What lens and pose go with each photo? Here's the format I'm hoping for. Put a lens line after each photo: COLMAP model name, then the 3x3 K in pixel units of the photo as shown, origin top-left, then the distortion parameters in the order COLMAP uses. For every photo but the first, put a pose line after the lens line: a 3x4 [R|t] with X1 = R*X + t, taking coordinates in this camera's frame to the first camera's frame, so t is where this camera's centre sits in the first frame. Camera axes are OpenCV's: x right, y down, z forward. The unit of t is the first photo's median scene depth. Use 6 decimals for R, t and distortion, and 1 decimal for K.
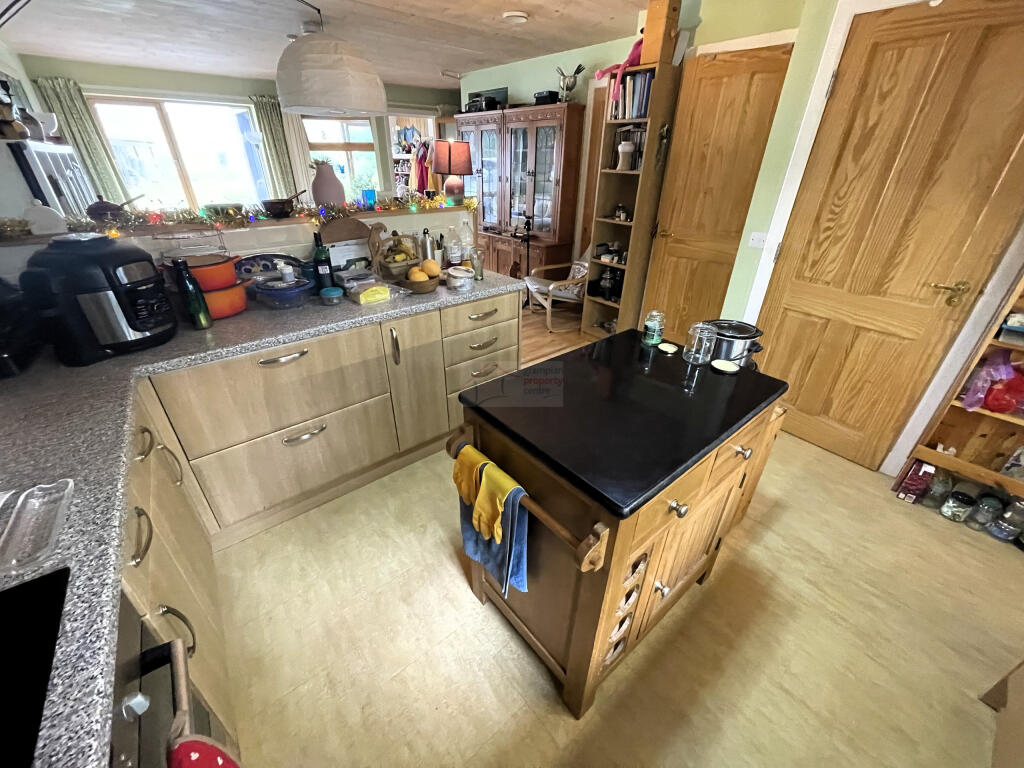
lens RADIAL K [[413.2, 0, 514.2], [0, 413.2, 392.1], [0, 0, 1]] dist [0.001536, -0.000387]
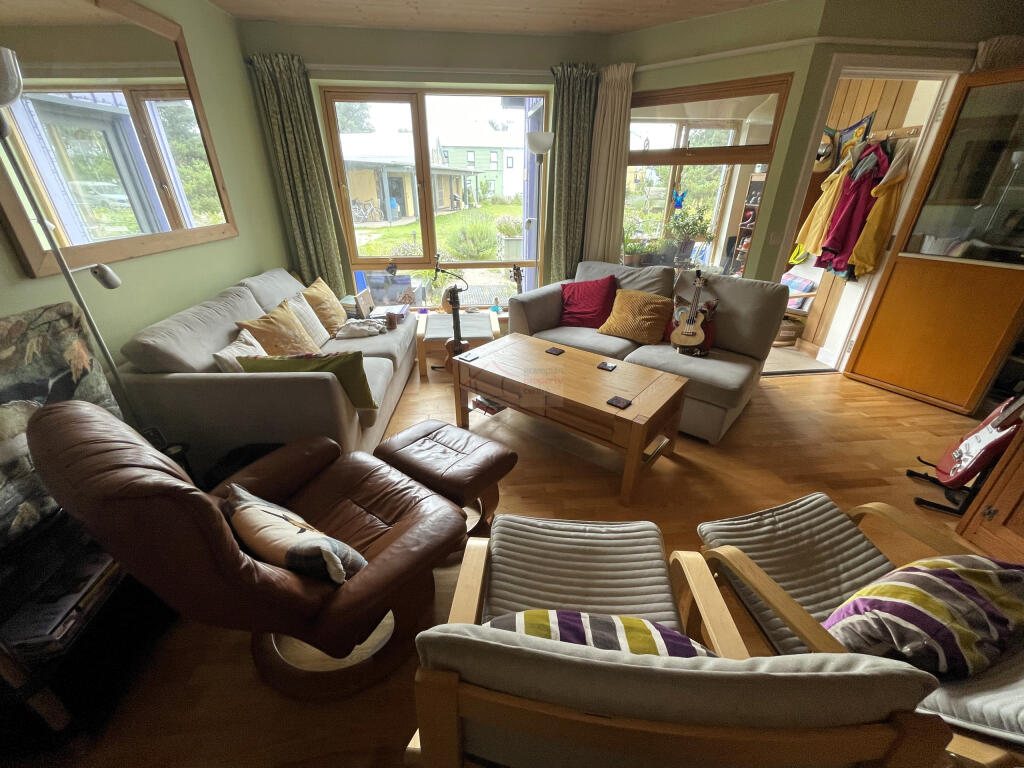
lens RADIAL K [[413.2, 0, 508.8], [0, 413.2, 388.6], [0, 0, 1]] dist [0.001536, -0.000387]
pose [[0.811464, 0.252009, -0.527273, -0.306141], [-0.285242, 0.958267, 0.019020, -0.322048], [0.510062, 0.134966, 0.849483, 0.592503]]
